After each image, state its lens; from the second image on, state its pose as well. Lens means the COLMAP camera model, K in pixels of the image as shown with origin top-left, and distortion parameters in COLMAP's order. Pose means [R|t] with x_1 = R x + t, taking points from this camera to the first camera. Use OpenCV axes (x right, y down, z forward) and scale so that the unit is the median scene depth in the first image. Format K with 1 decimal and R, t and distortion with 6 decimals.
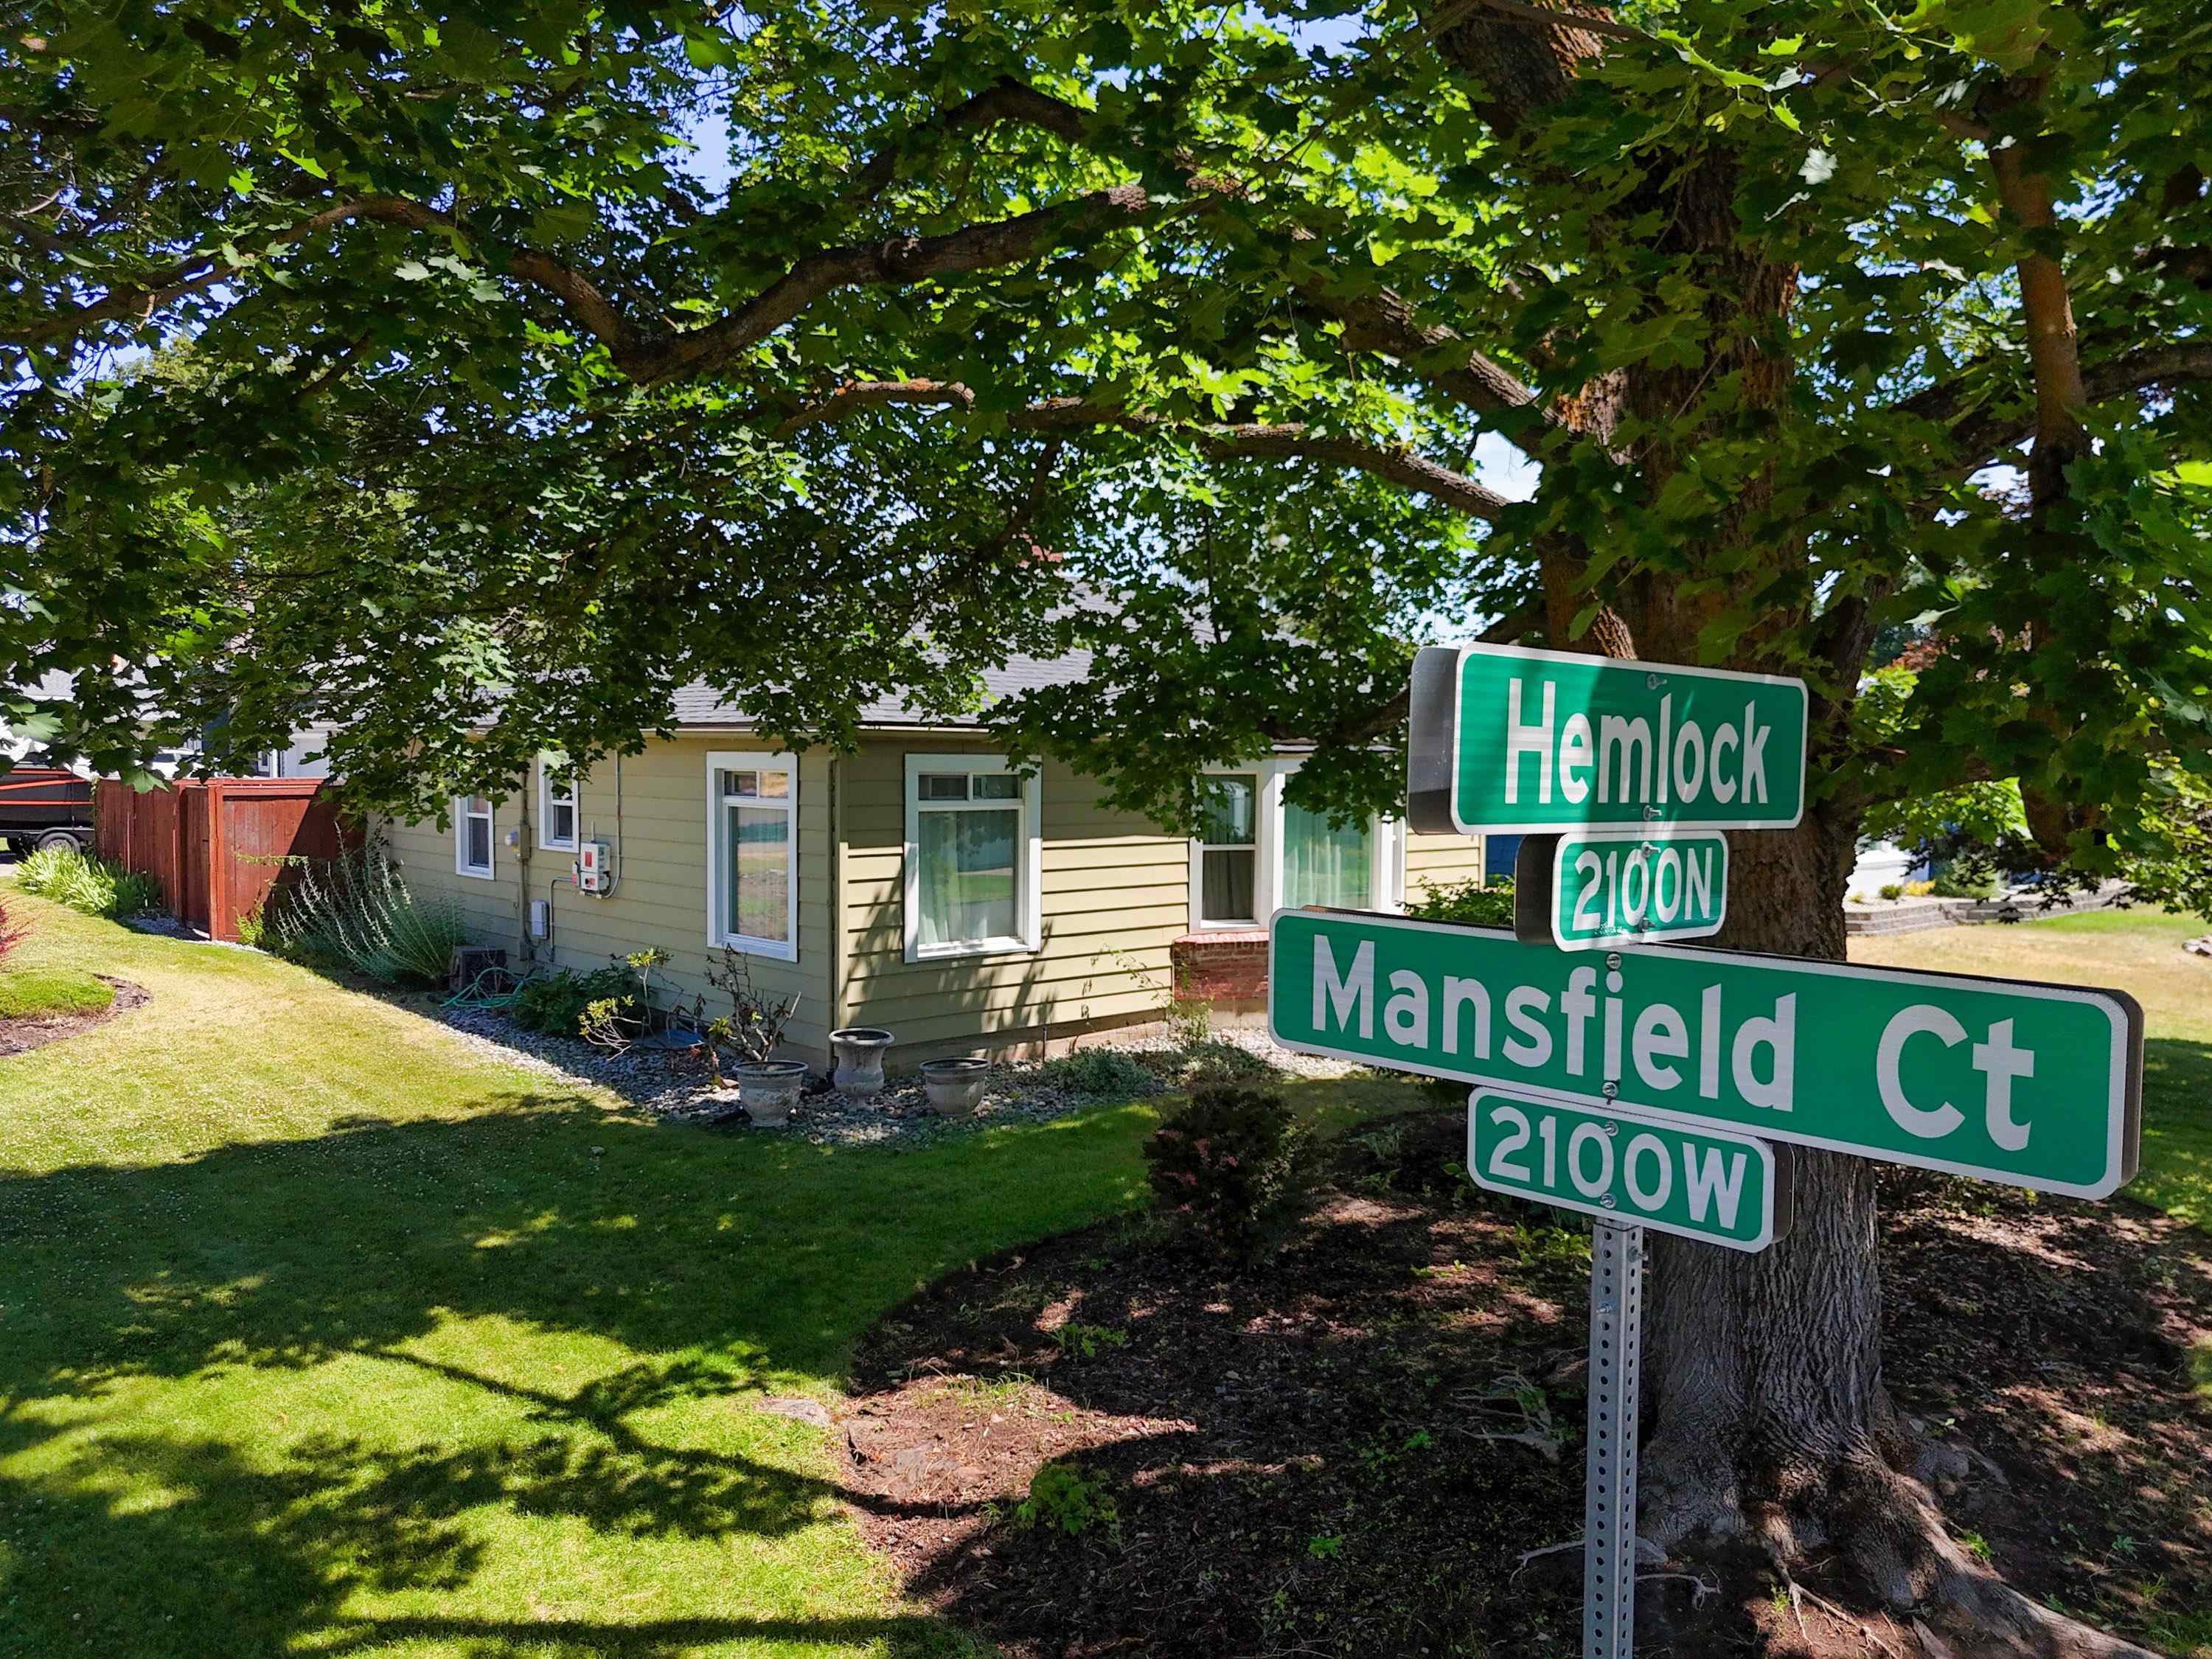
lens RADIAL K [[1564.5, 0, 1106.0], [0, 1564.5, 829.5], [0, 0, 1]] dist [0.003020, 0.002610]
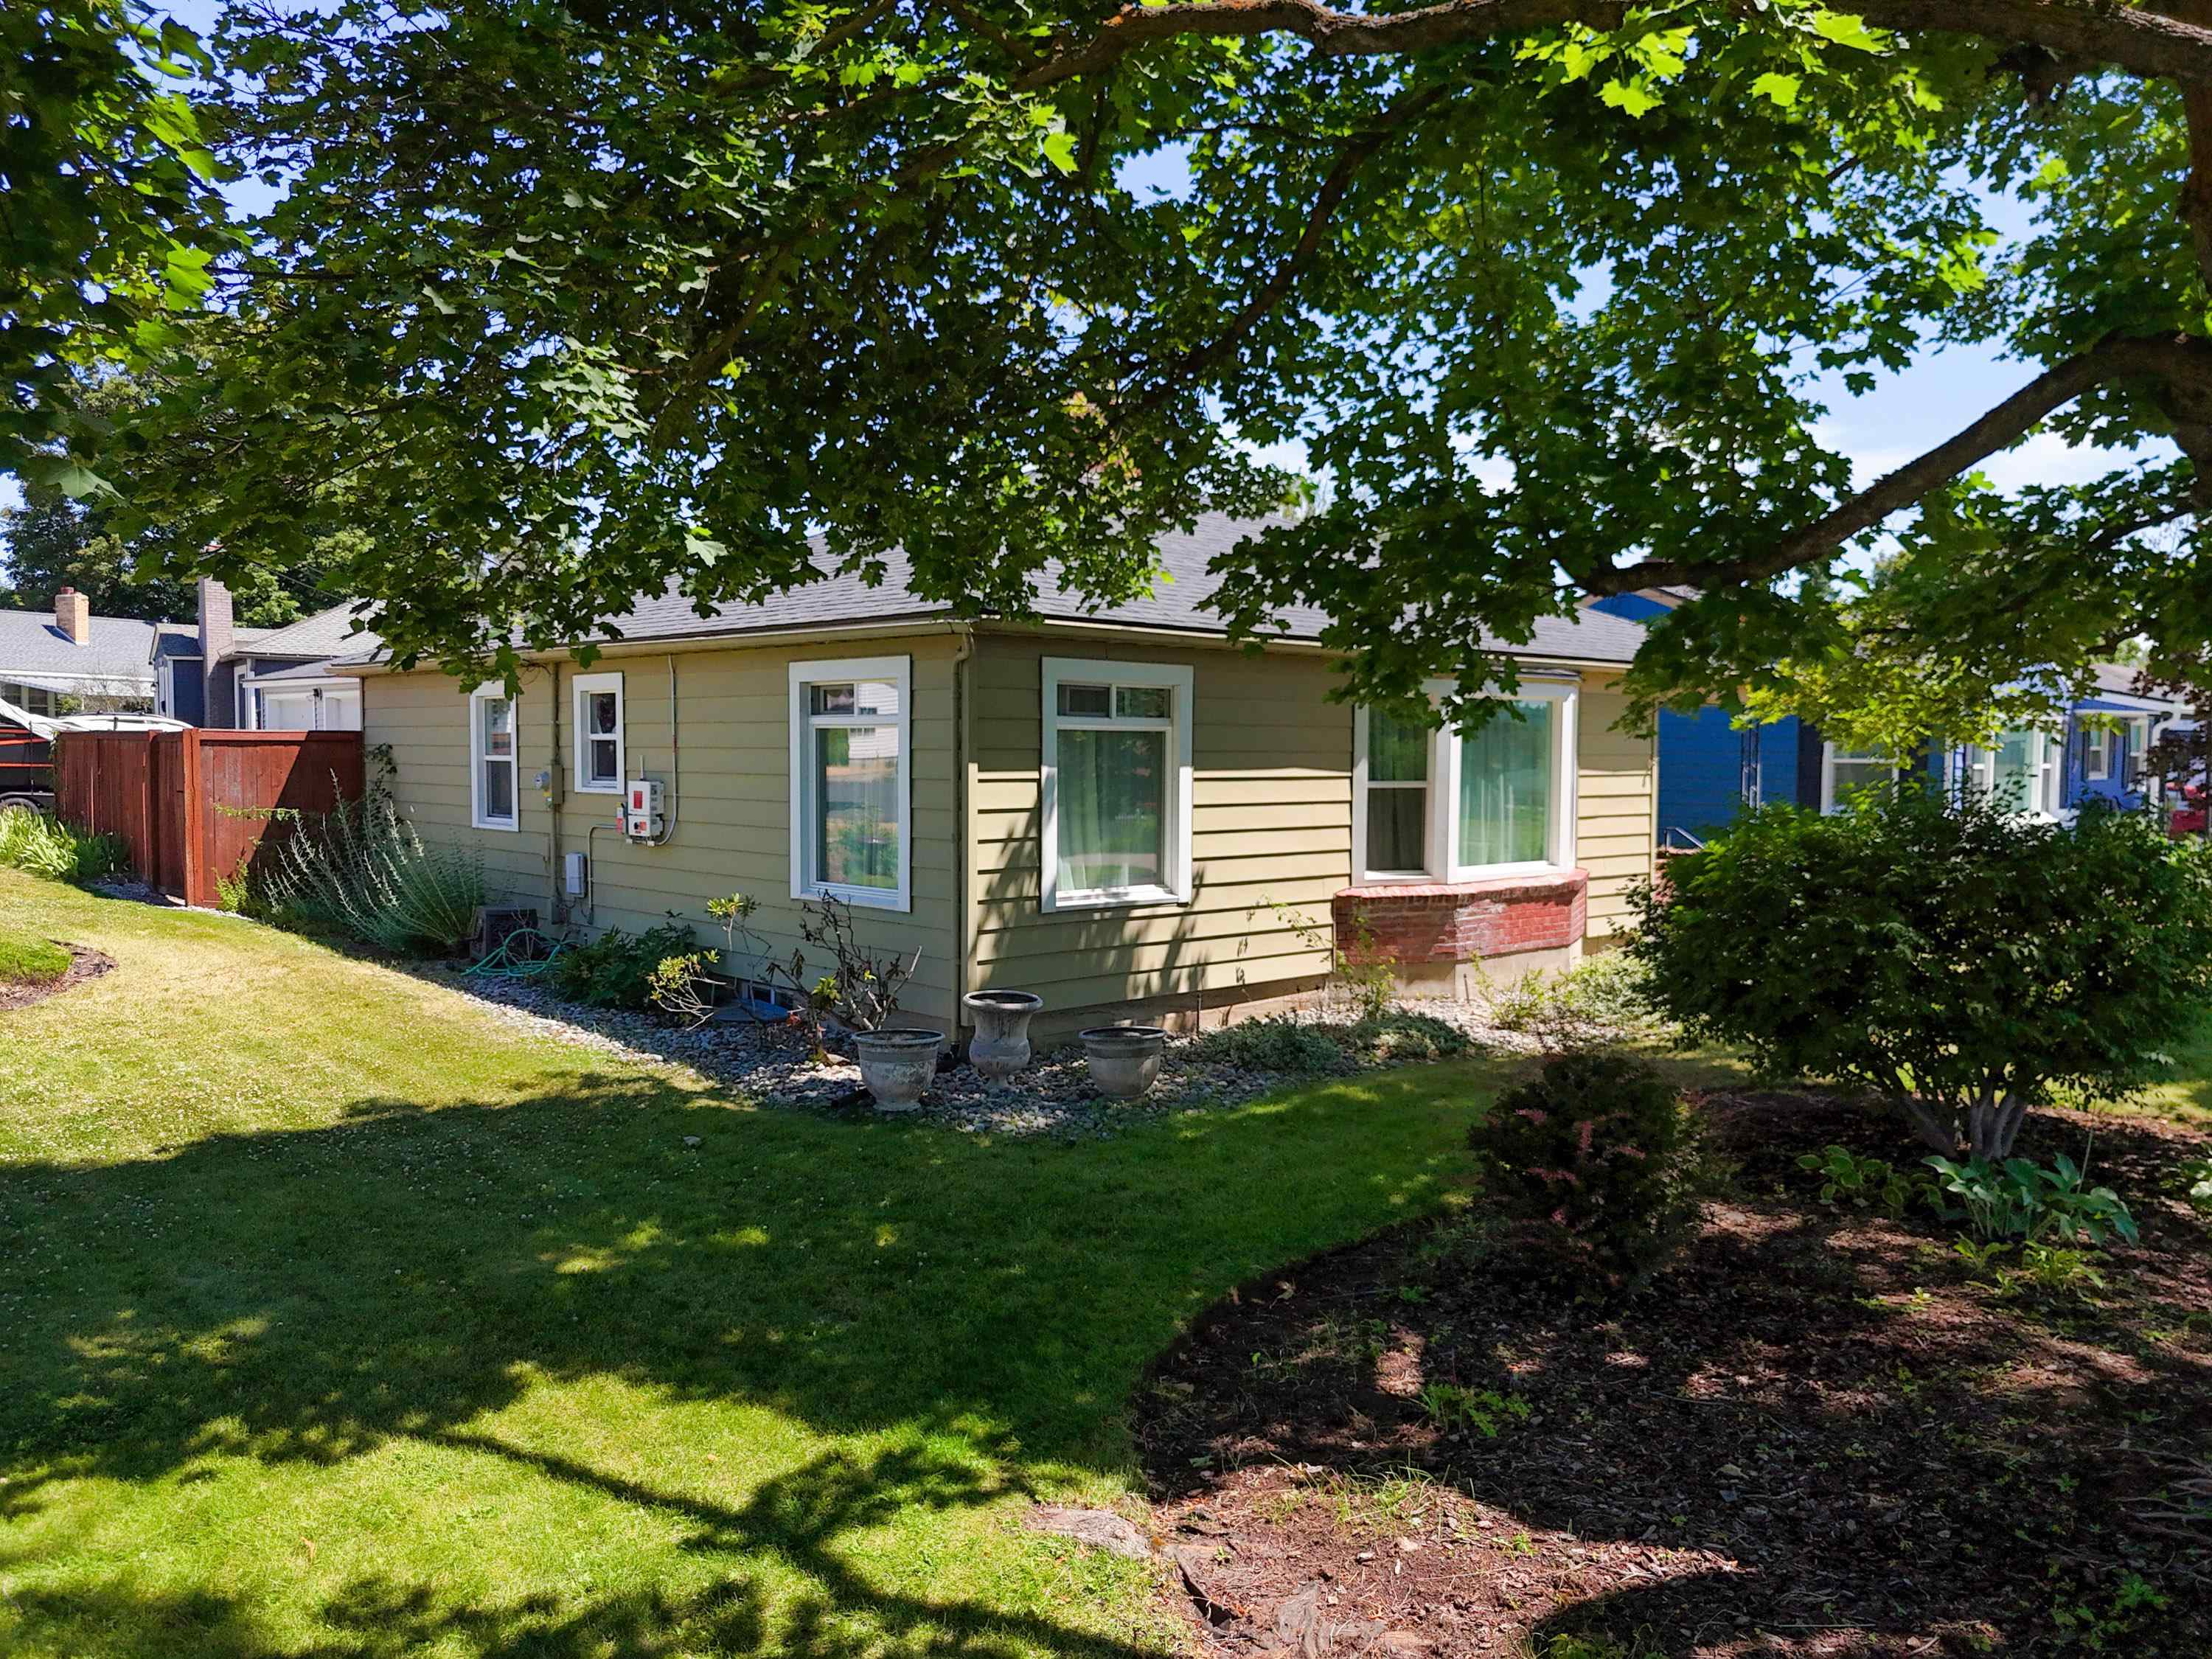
lens RADIAL K [[1586.1, 0, 1110.3], [0, 1586.1, 837.0], [0, 0, 1]] dist [0.011520, -0.004339]
pose [[0.999970, -0.001342, 0.007650, -0.141848], [0.001270, 0.999955, 0.009409, 0.053859], [-0.007663, -0.009399, 0.999926, 0.244621]]
